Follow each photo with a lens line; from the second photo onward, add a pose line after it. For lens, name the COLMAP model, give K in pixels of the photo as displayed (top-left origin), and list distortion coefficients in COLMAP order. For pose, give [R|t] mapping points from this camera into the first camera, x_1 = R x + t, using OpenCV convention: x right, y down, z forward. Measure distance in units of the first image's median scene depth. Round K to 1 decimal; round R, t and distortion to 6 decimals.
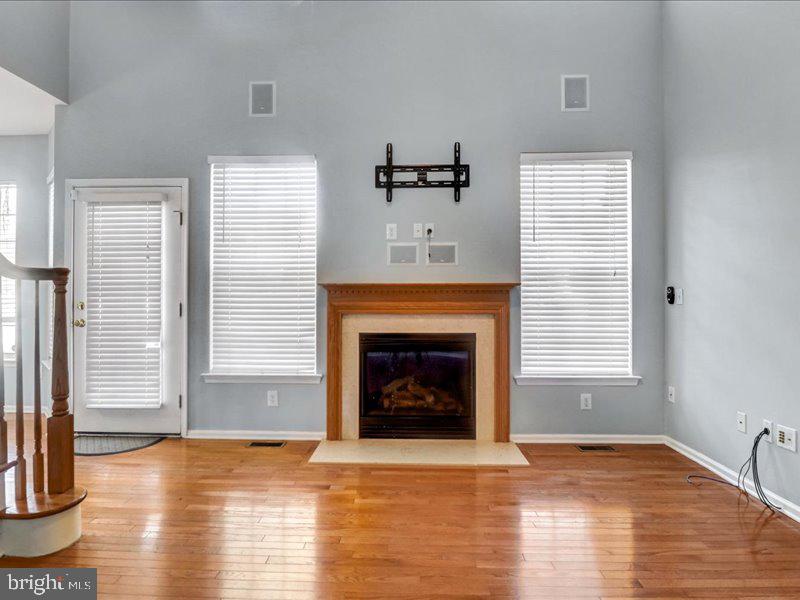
lens RADIAL K [[447.3, 0, 402.4], [0, 447.3, 293.1], [0, 0, 1]] dist [0.000876, -0.001483]
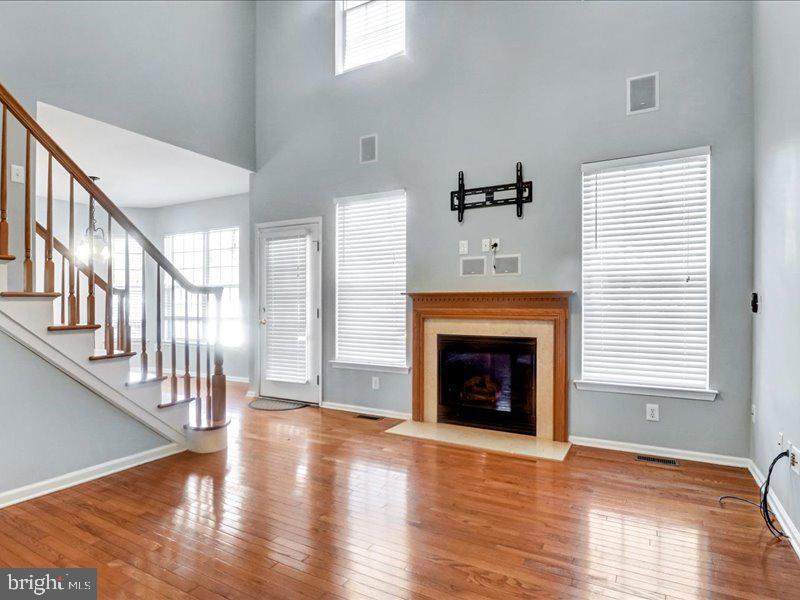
lens RADIAL K [[452.0, 0, 402.8], [0, 452.0, 306.1], [0, 0, 1]] dist [-0.000022, -0.000594]
pose [[0.890304, 0.003233, -0.455356, 0.369943], [0.003313, 0.999902, 0.013576, -0.002342], [0.455355, -0.013596, 0.890206, -0.112916]]
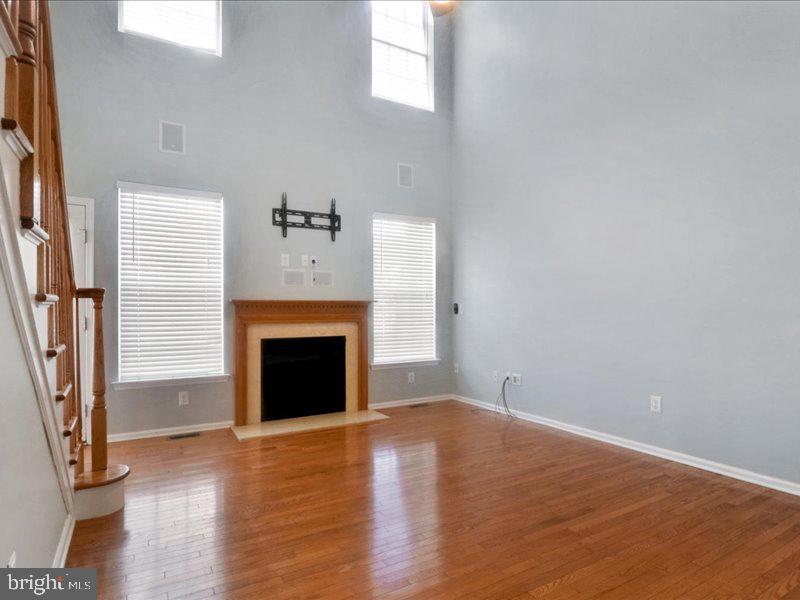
lens RADIAL K [[452.0, 0, 402.8], [0, 452.0, 306.1], [0, 0, 1]] dist [-0.000022, -0.000594]
pose [[0.845638, 0.000475, 0.533756, -0.440179], [-0.001799, 0.999996, 0.001960, -0.006934], [-0.533753, -0.002618, 0.845636, -0.296809]]
